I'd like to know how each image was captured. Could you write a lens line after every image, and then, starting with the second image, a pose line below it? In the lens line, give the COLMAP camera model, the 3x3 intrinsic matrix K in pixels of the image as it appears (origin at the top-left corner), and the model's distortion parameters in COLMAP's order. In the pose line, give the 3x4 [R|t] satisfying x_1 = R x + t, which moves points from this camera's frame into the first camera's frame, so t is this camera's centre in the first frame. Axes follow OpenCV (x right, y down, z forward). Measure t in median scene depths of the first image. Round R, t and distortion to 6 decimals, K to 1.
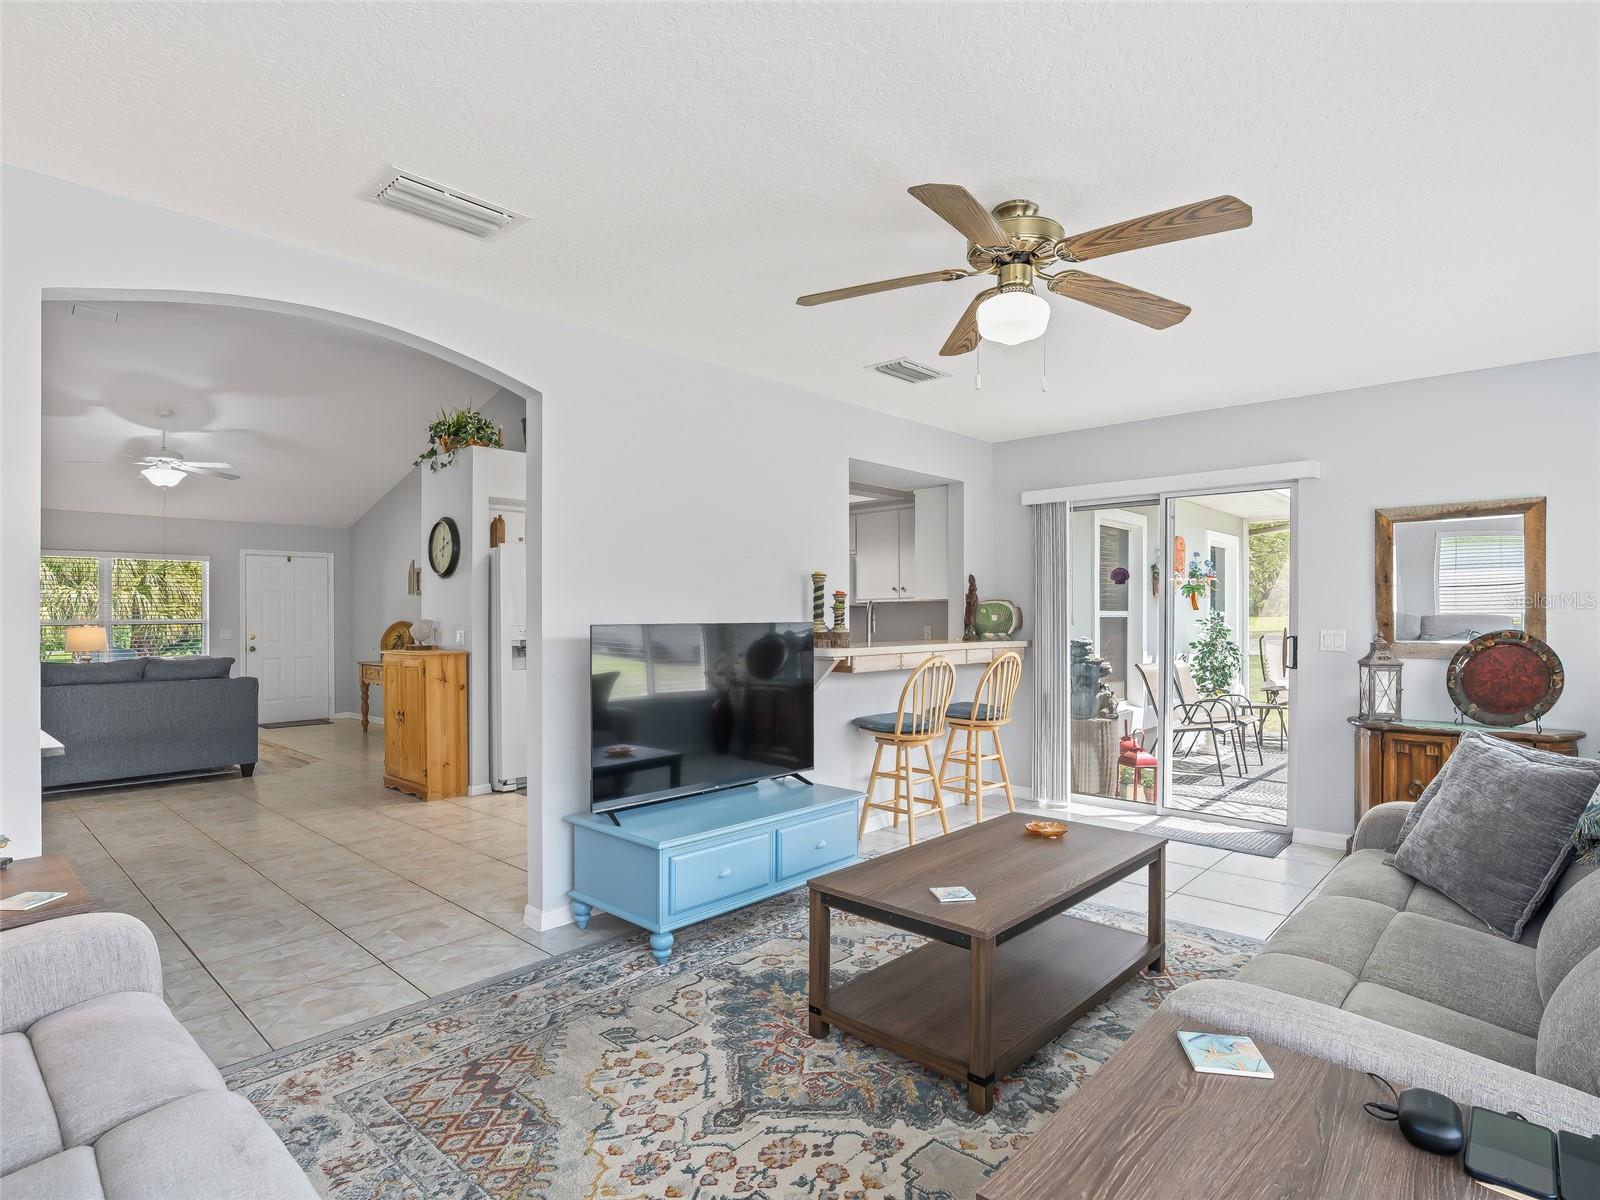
lens RADIAL K [[831.3, 0, 793.9], [0, 831.3, 616.2], [0, 0, 1]] dist [-0.022893, 0.005552]
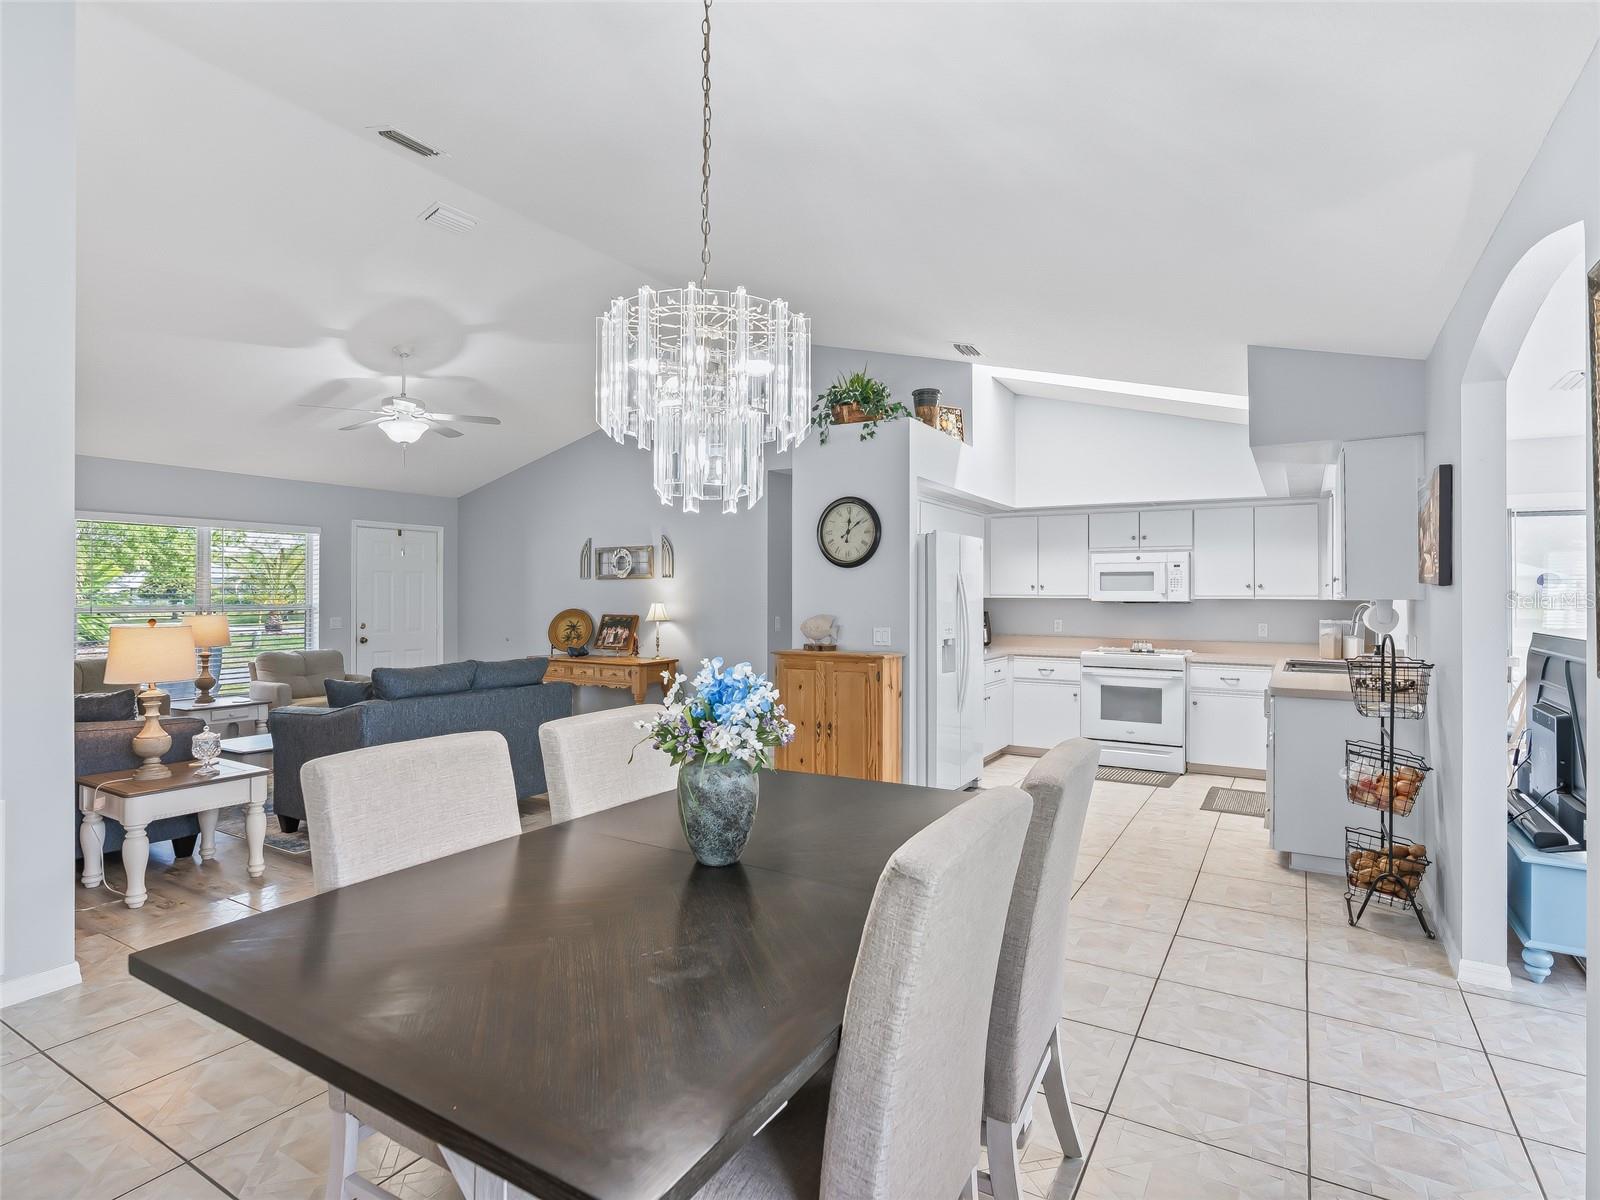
lens RADIAL K [[831.3, 0, 796.2], [0, 831.3, 589.6], [0, 0, 1]] dist [-0.022893, 0.005552]
pose [[0.978104, 0.015197, 0.207561, -0.610312], [-0.013052, 0.999846, -0.011700, -0.010749], [-0.207707, 0.008734, 0.978152, 0.151877]]
